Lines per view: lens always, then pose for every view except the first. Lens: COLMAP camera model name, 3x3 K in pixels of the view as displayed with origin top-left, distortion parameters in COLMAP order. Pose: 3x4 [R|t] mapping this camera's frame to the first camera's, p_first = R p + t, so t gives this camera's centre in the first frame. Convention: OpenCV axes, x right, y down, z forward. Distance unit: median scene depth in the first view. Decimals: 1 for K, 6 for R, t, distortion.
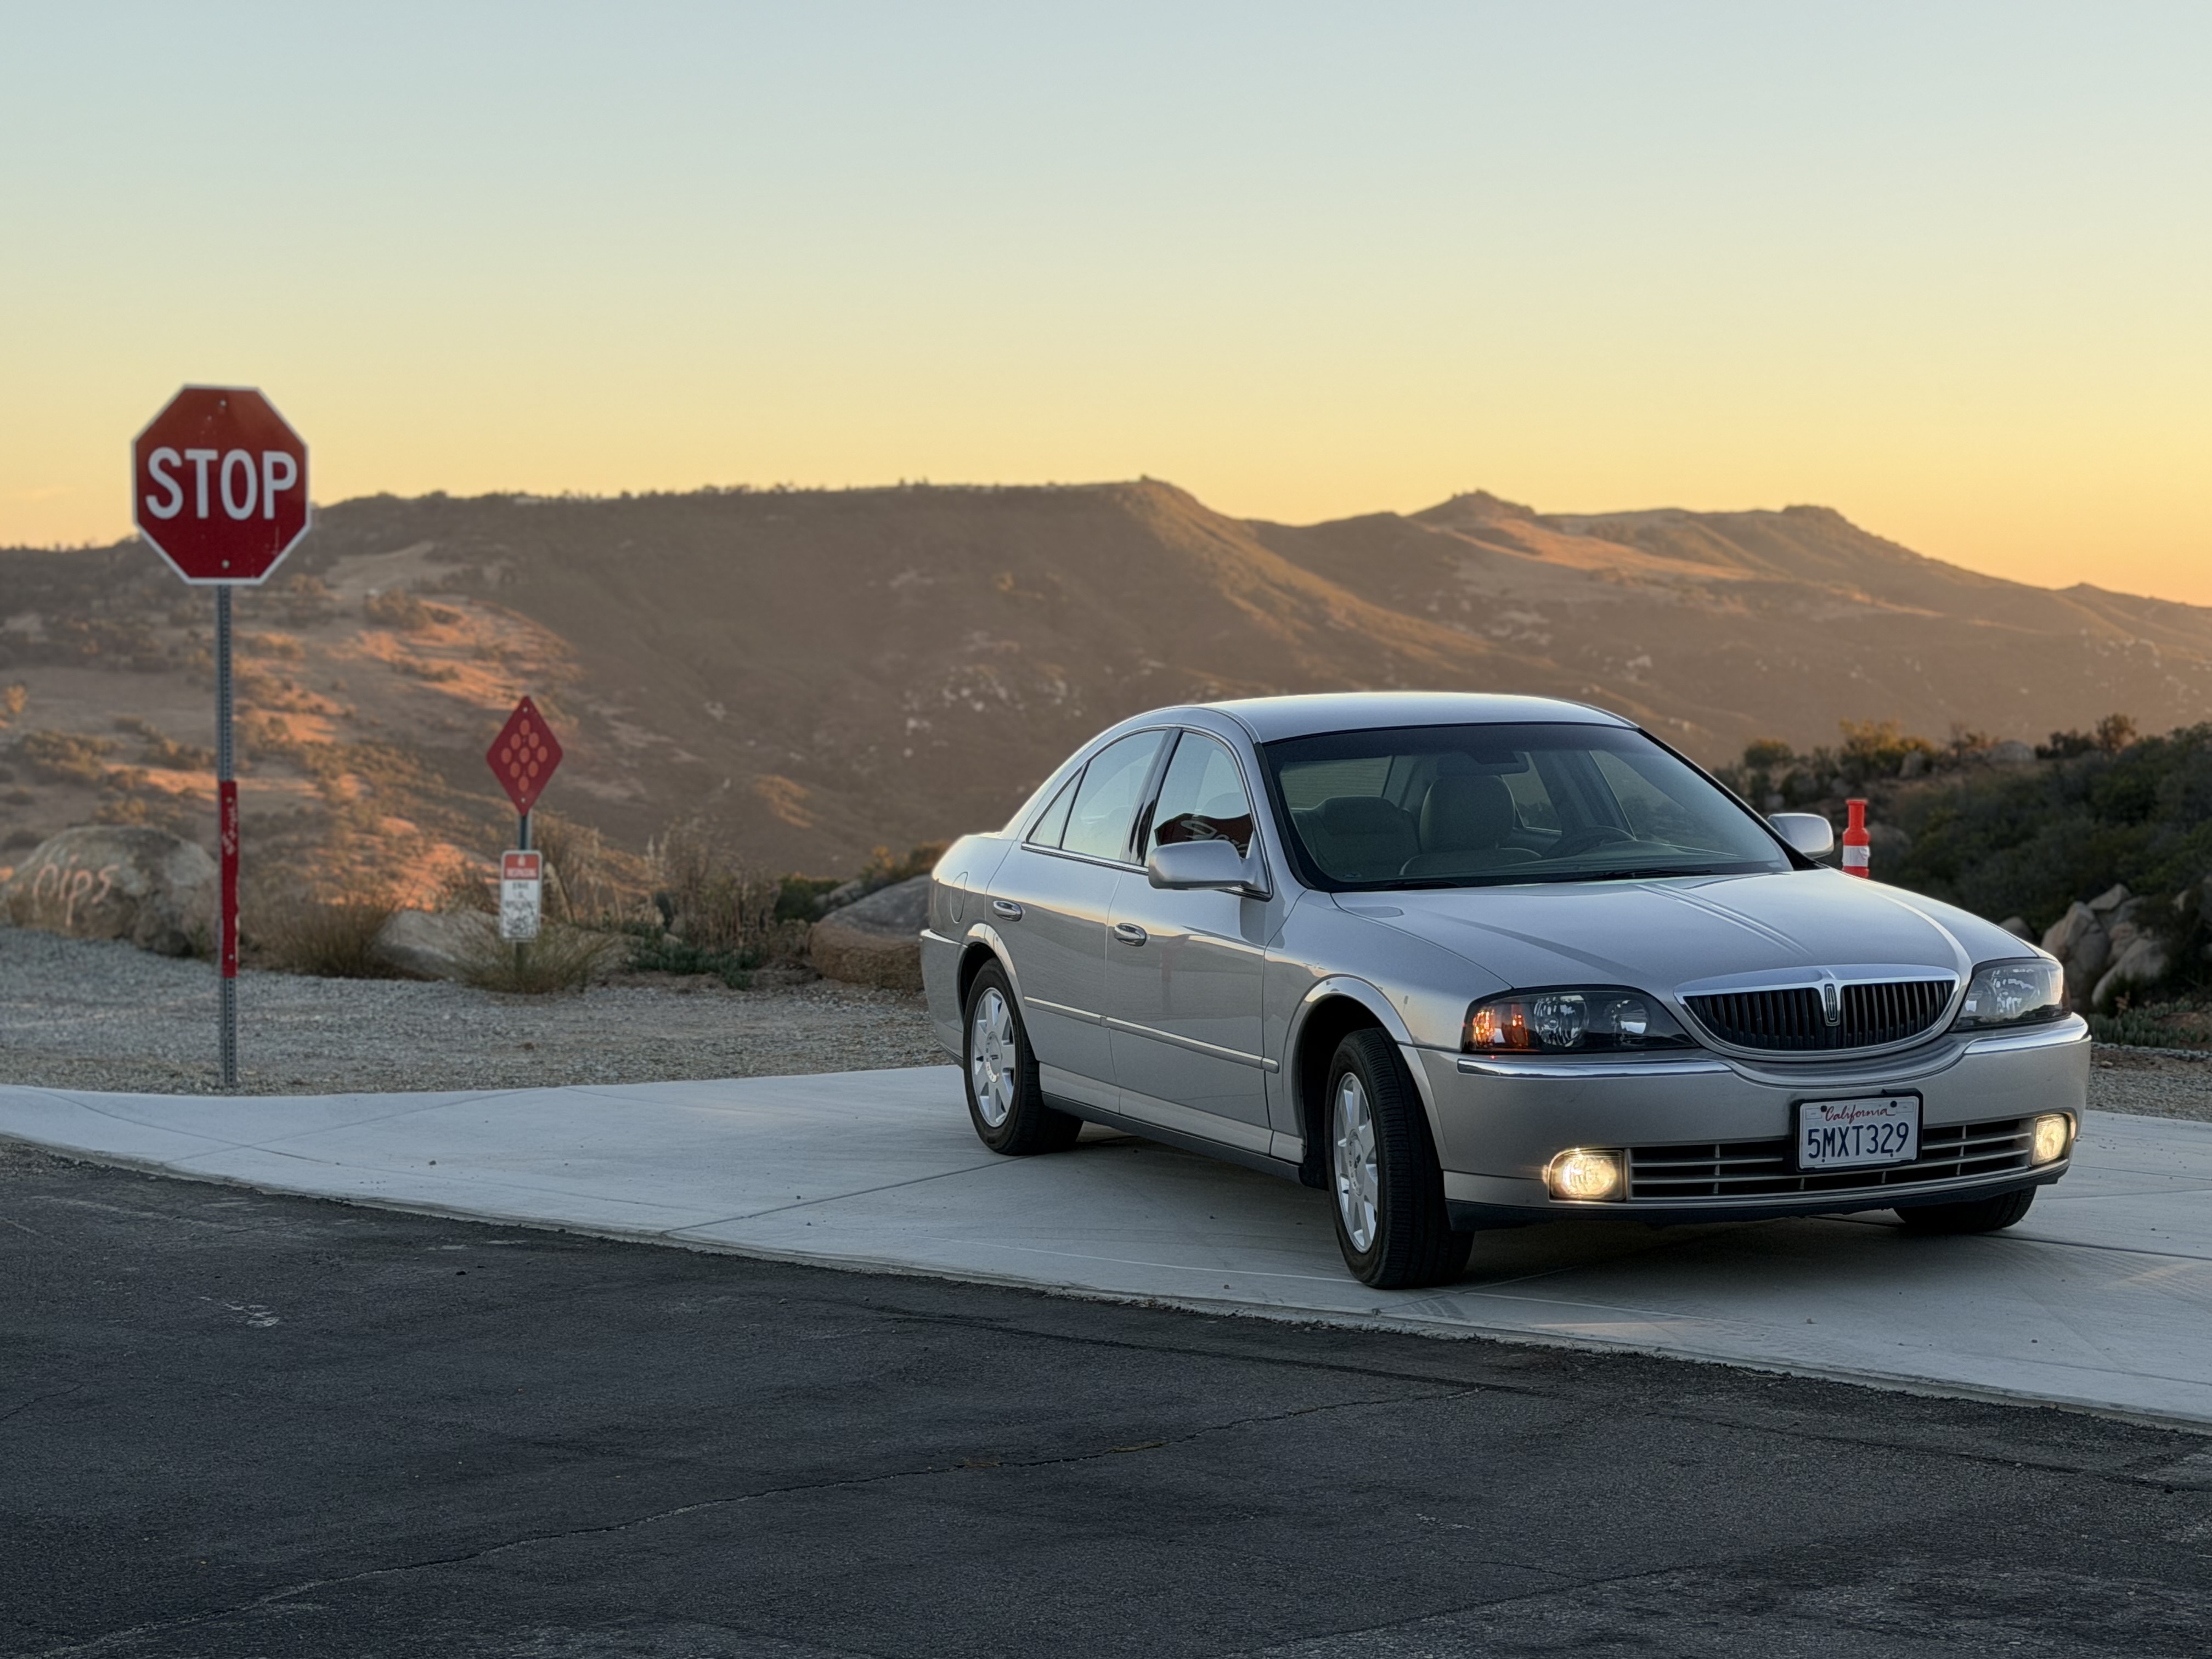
lens RADIAL K [[3781.1, 0, 1106.0], [0, 3781.1, 829.5], [0, 0, 1]] dist [0.155855, 0.044273]
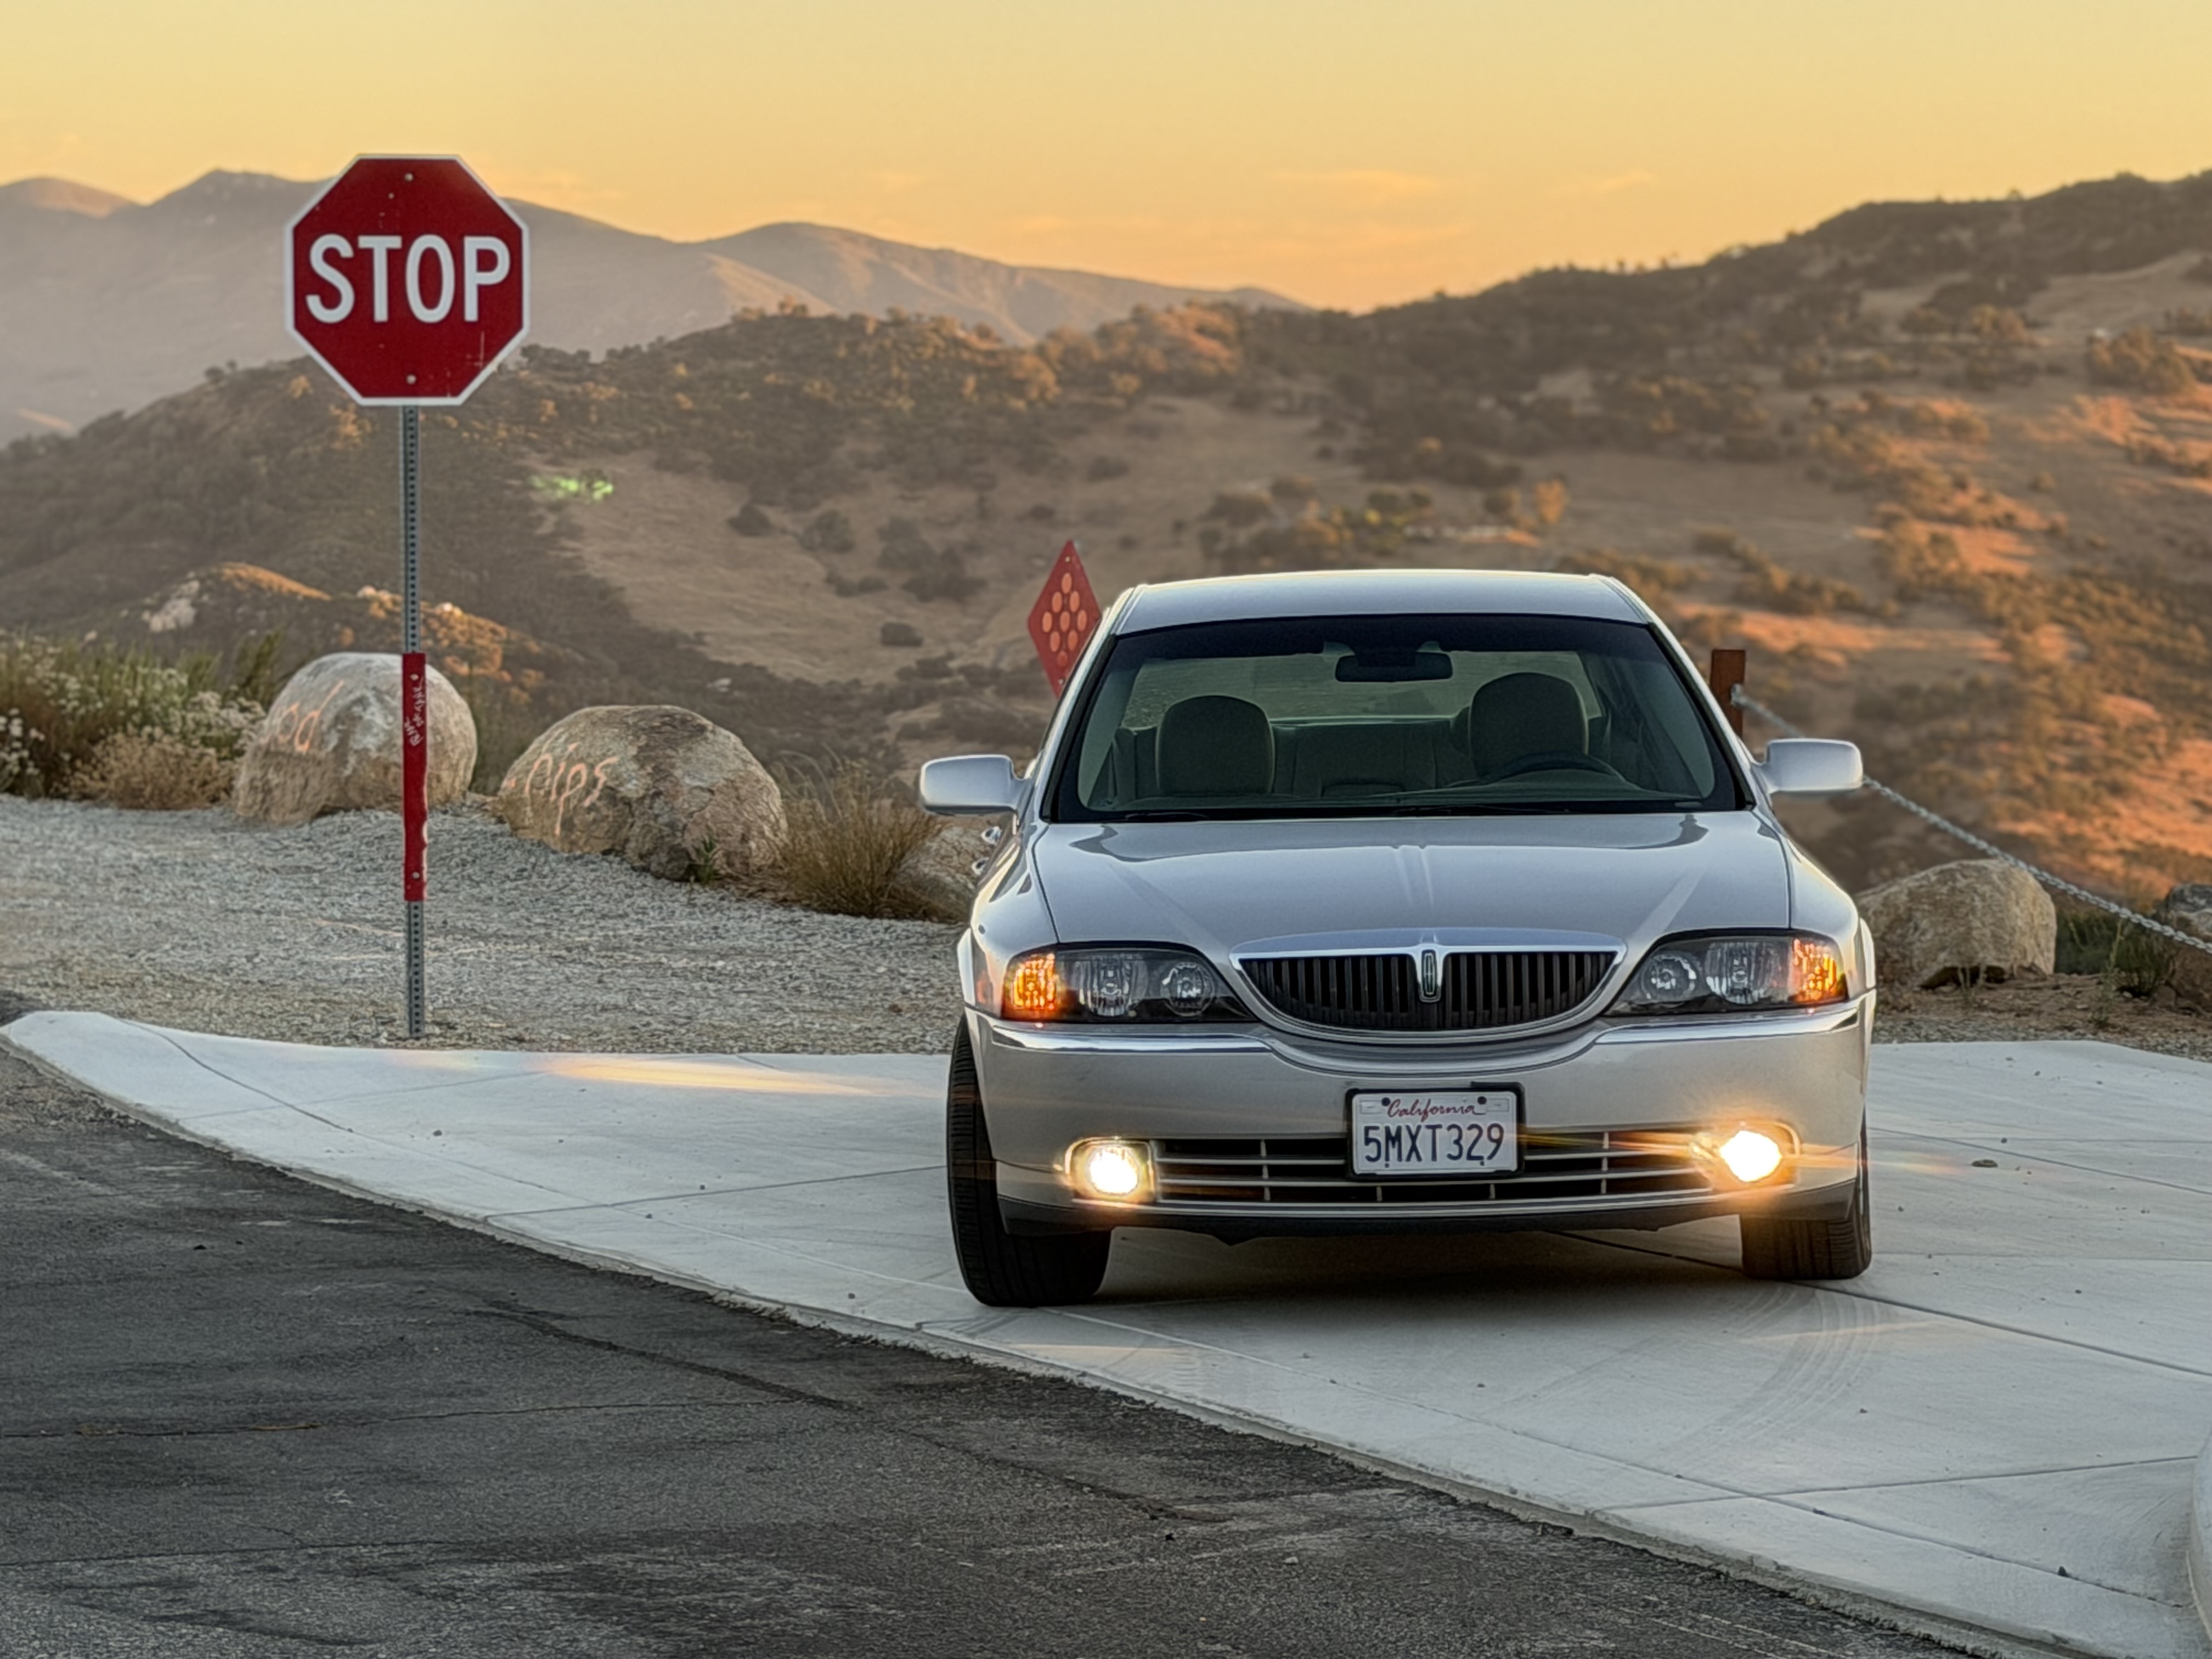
lens RADIAL K [[6112.6, 0, 1106.0], [0, 6112.6, 829.5], [0, 0, 1]] dist [0.141148, 0.581636]
pose [[0.939565, 0.028030, -0.341221, 0.346892], [-0.021745, 0.999516, 0.022230, -0.007668], [0.341679, -0.013467, 0.939720, -0.150866]]
